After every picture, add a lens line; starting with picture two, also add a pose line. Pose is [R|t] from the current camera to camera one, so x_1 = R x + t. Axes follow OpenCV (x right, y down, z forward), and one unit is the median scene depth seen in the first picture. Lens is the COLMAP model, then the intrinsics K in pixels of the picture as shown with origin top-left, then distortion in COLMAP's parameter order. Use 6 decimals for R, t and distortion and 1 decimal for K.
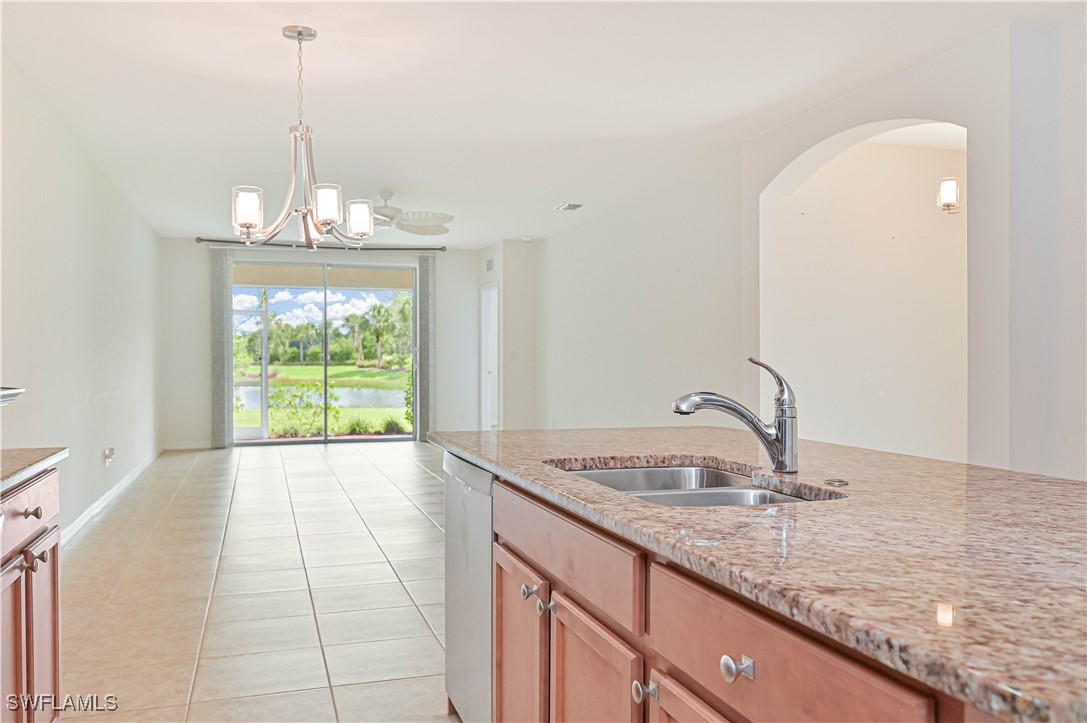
lens RADIAL K [[855.9, 0, 538.0], [0, 855.9, 356.8], [0, 0, 1]] dist [0.023715, 0.003175]
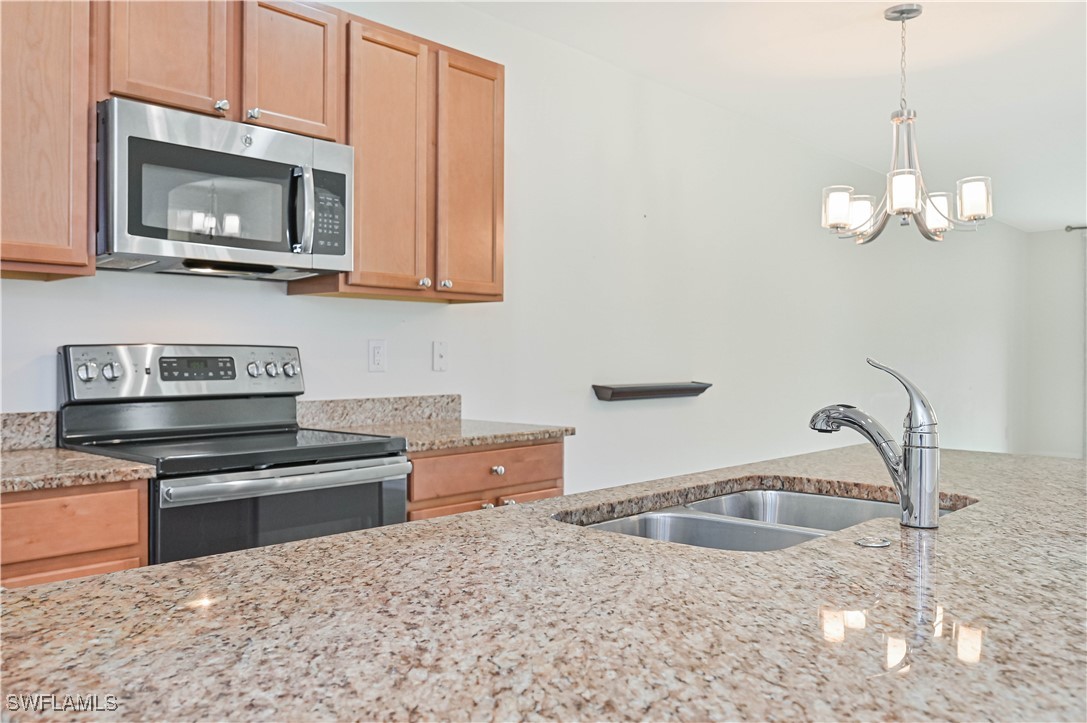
lens RADIAL K [[855.9, 0, 536.7], [0, 855.9, 366.1], [0, 0, 1]] dist [0.023715, 0.003175]
pose [[0.480863, 0.004887, -0.876782, 0.653092], [0.002181, 0.999975, 0.006770, 0.001737], [0.876793, -0.005168, 0.480840, 0.361599]]
